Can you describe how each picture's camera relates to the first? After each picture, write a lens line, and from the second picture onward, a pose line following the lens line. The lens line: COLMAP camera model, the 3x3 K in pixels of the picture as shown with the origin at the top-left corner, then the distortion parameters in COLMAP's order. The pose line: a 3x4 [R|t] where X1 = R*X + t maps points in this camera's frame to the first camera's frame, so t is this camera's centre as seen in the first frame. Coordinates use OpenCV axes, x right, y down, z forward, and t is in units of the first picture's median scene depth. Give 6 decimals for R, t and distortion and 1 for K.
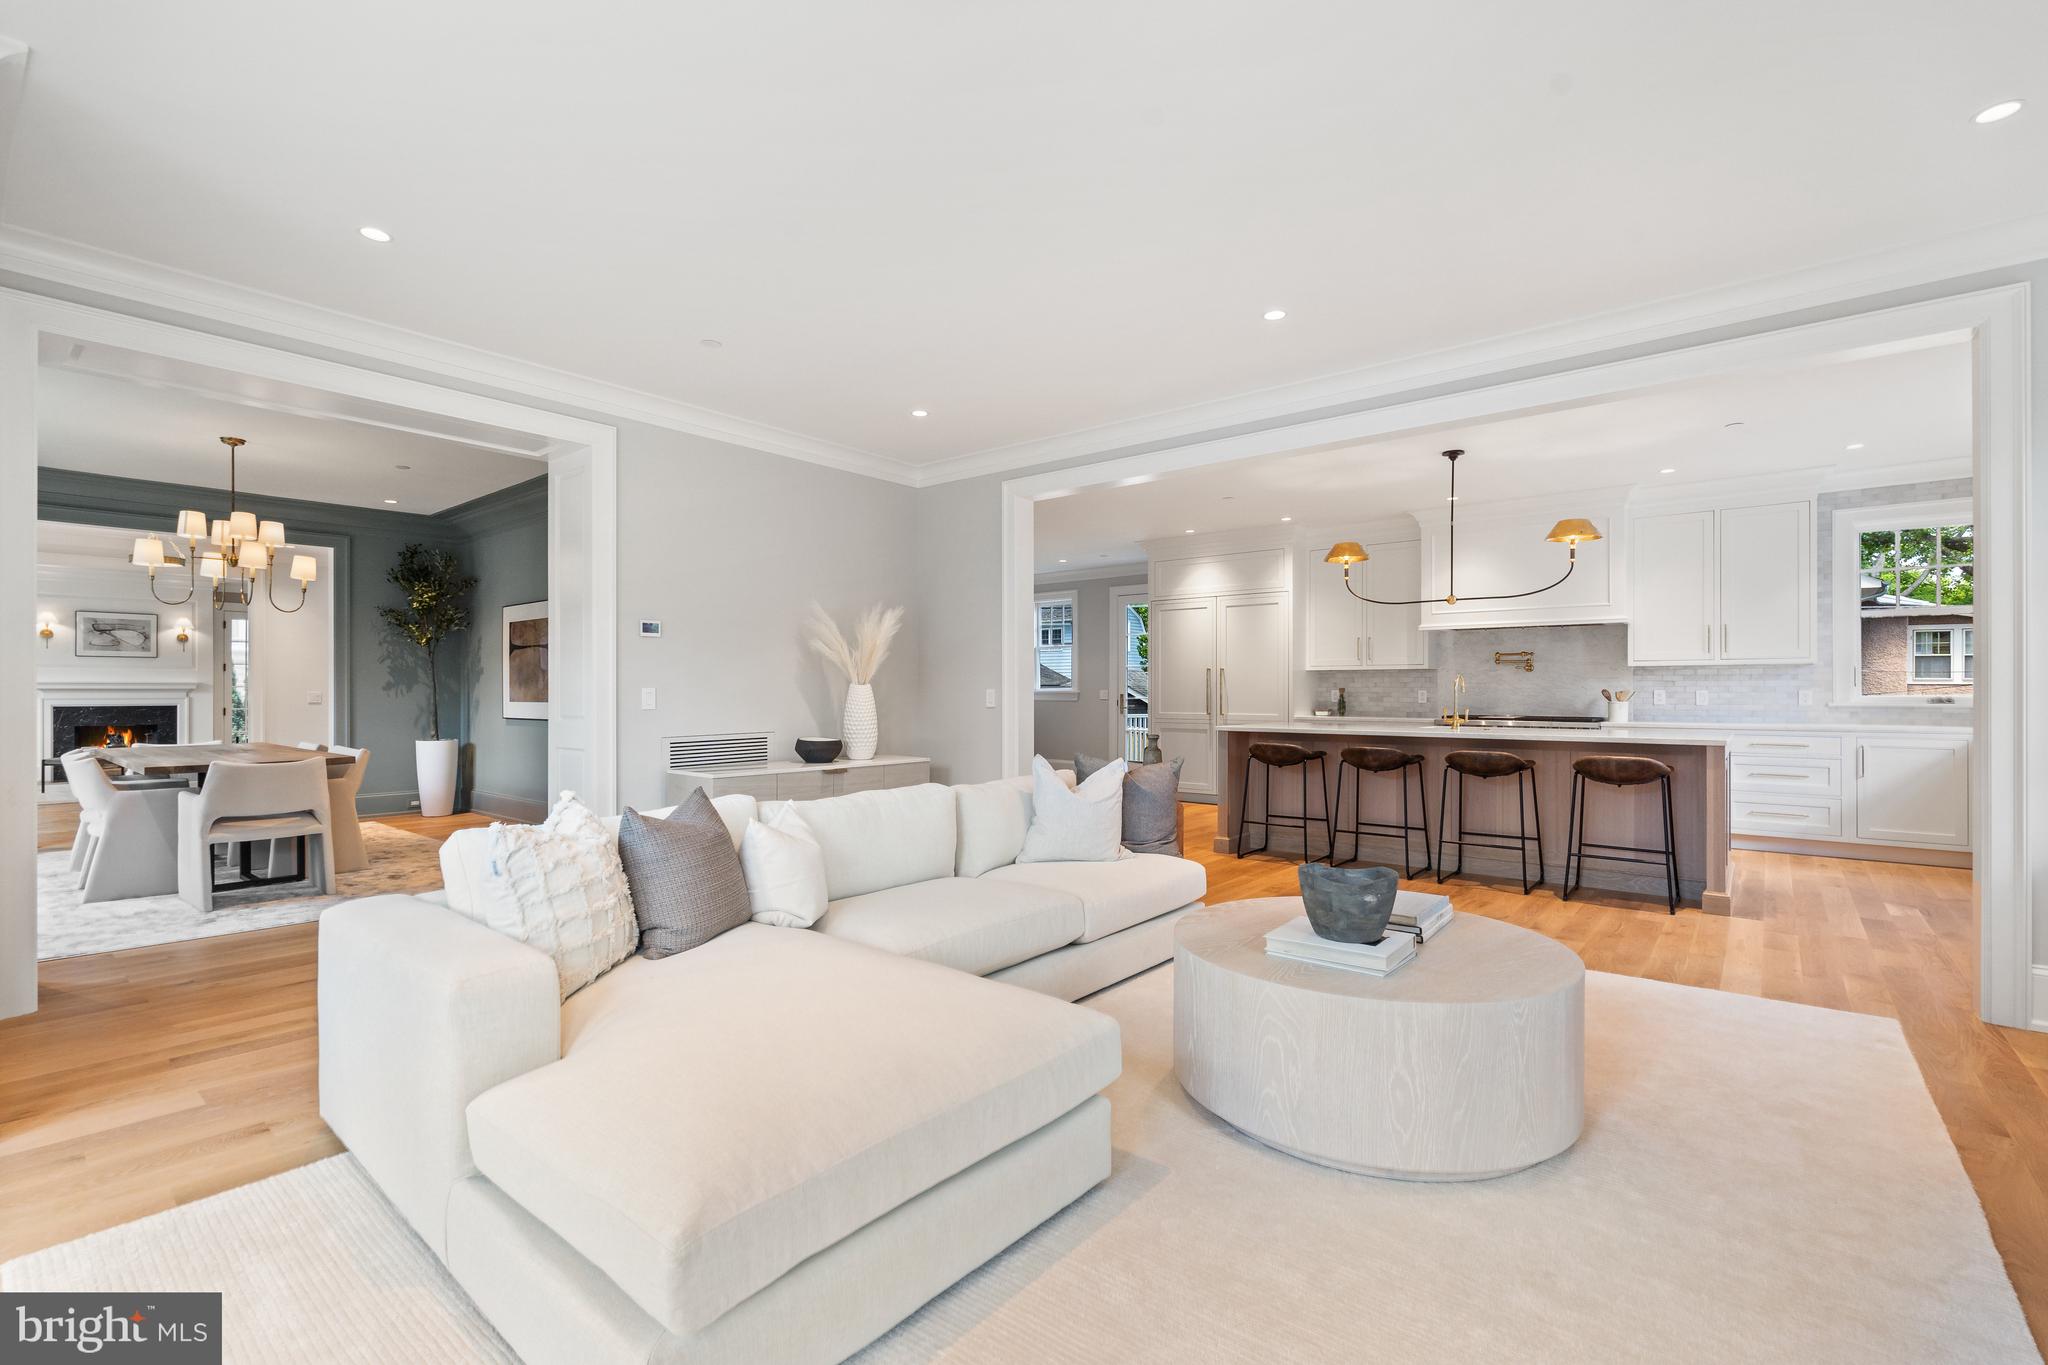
lens RADIAL K [[902.3, 0, 1015.0], [0, 902.3, 693.8], [0, 0, 1]] dist [-0.001552, -0.000506]
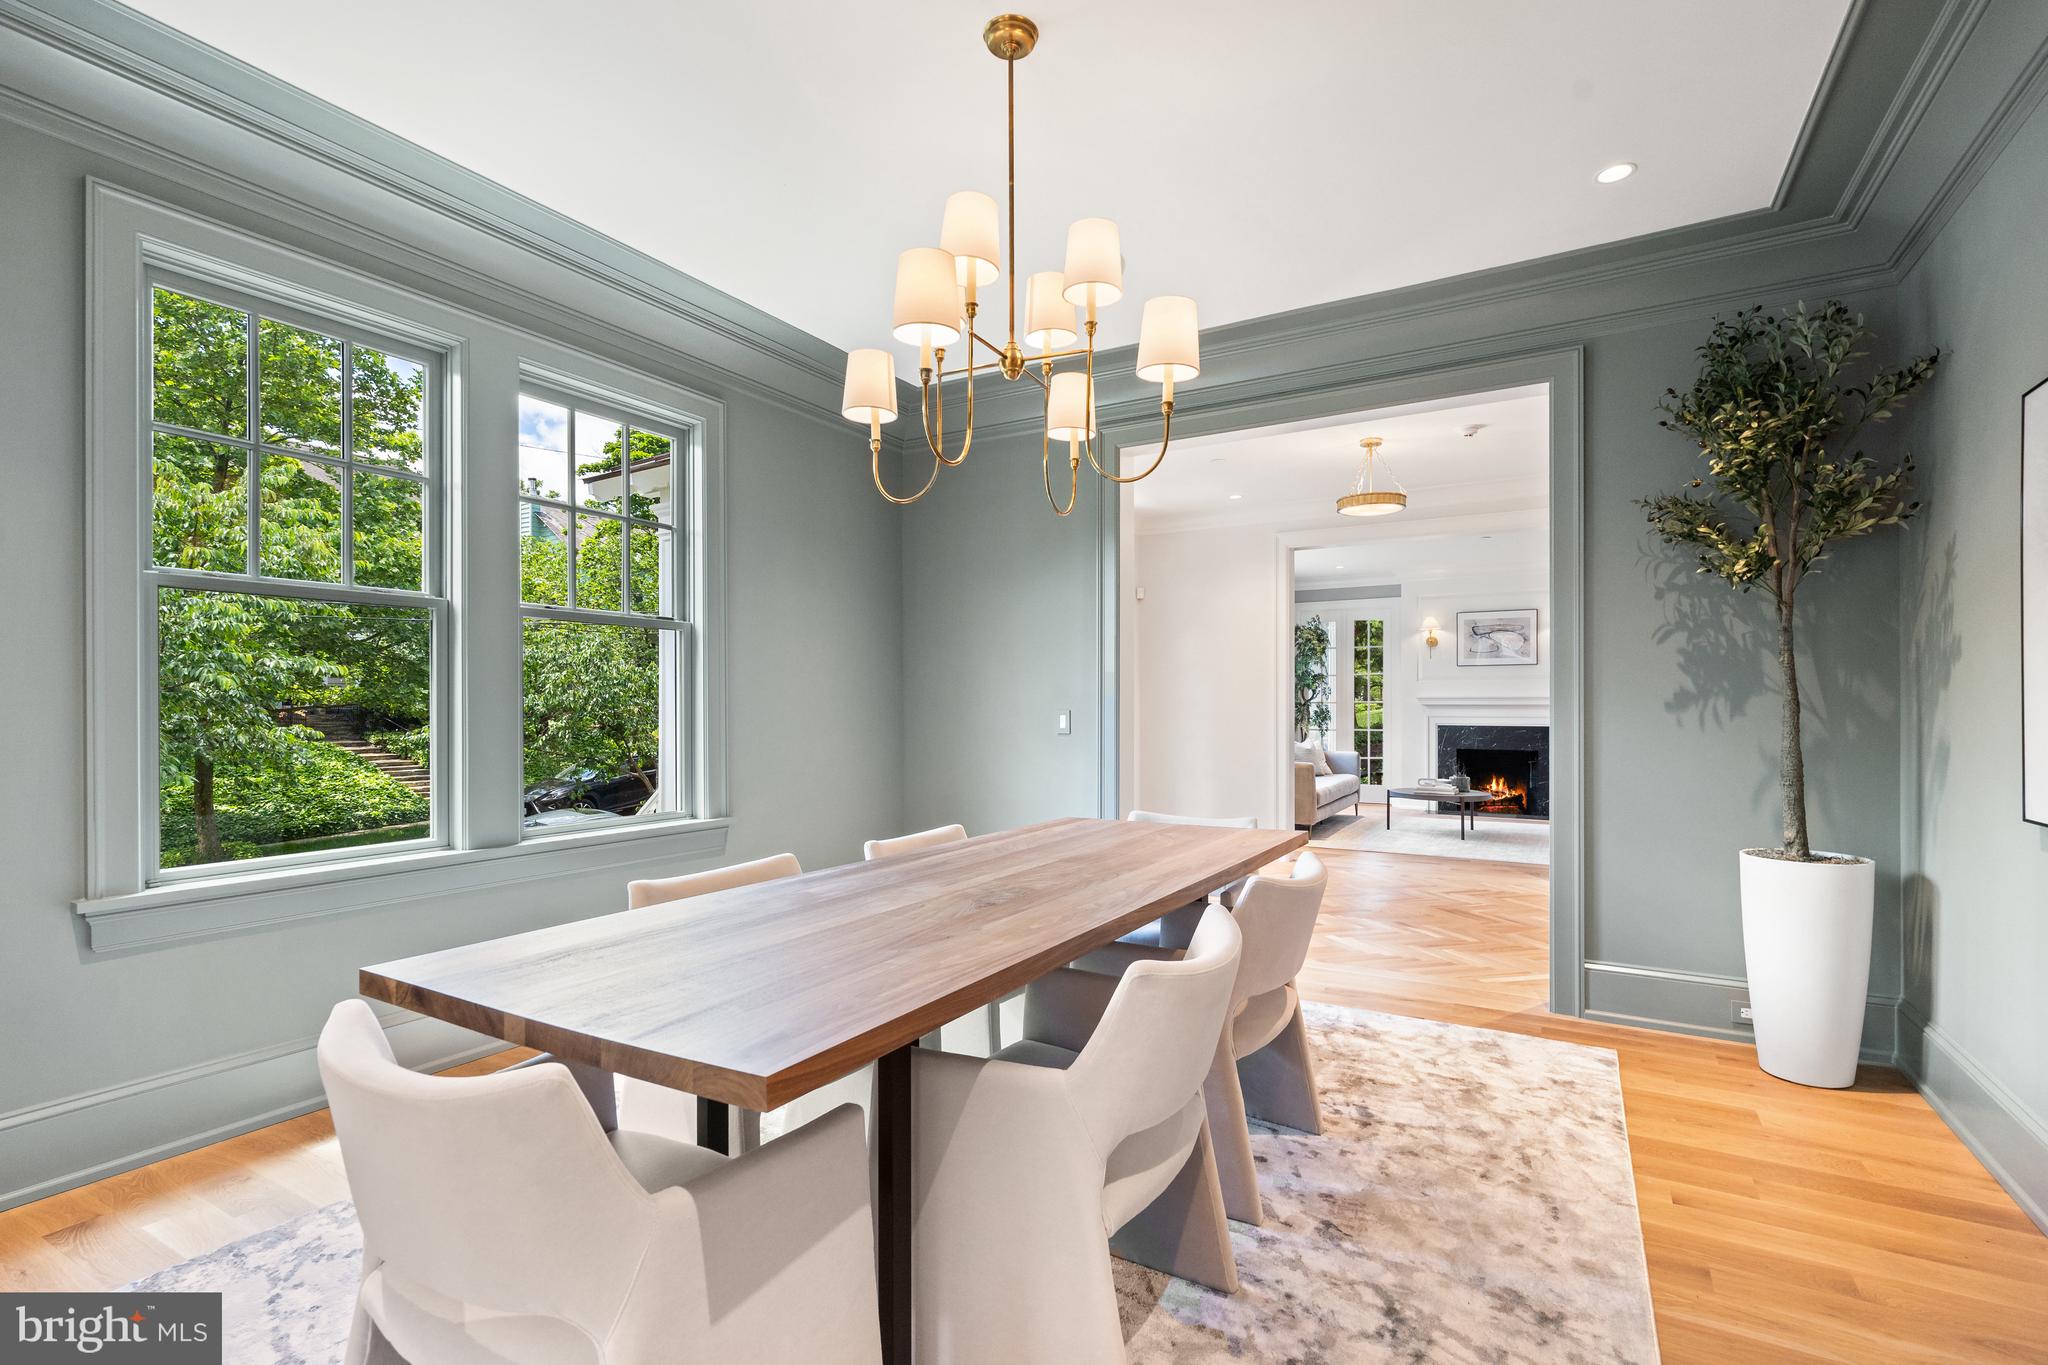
lens RADIAL K [[931.2, 0, 1024.1], [0, 931.2, 706.4], [0, 0, 1]] dist [-0.000042, -0.000276]
pose [[0.150607, 0.001634, -0.988592, -0.244194], [-0.003068, 0.999995, 0.001186, -0.004074], [0.988589, 0.002854, 0.150611, 0.476157]]
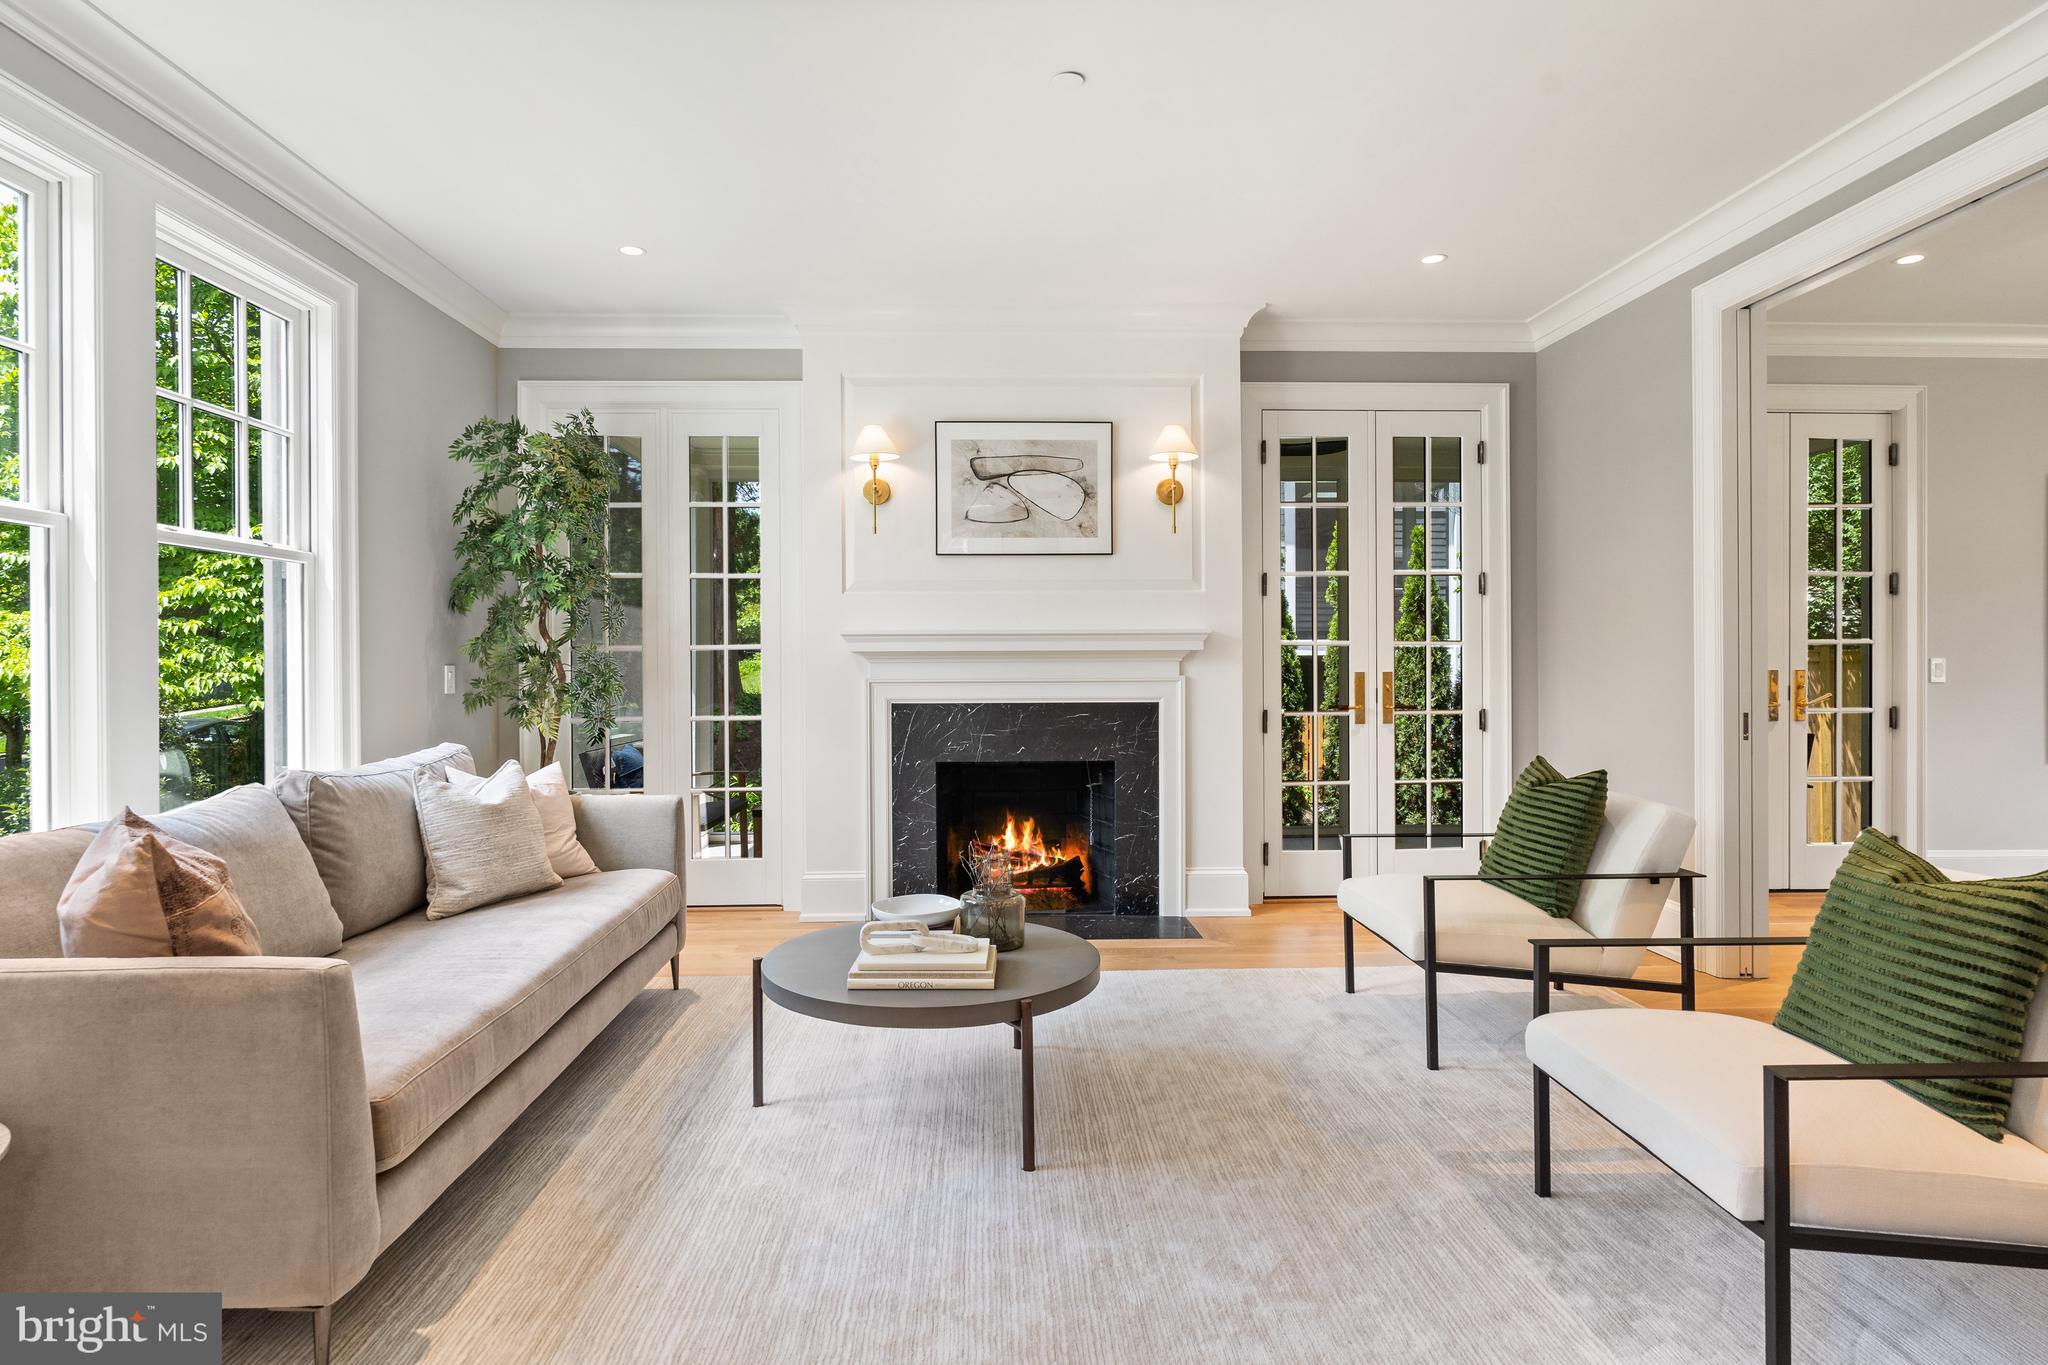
lens RADIAL K [[1091.3, 0, 1021.0], [0, 1091.3, 661.3], [0, 0, 1]] dist [0.000104, 0.000081]
pose [[0.670909, 0.000605, -0.741540, -0.734807], [0.005189, 0.999971, 0.005510, -0.004499], [0.741522, -0.007545, 0.670886, 0.765414]]
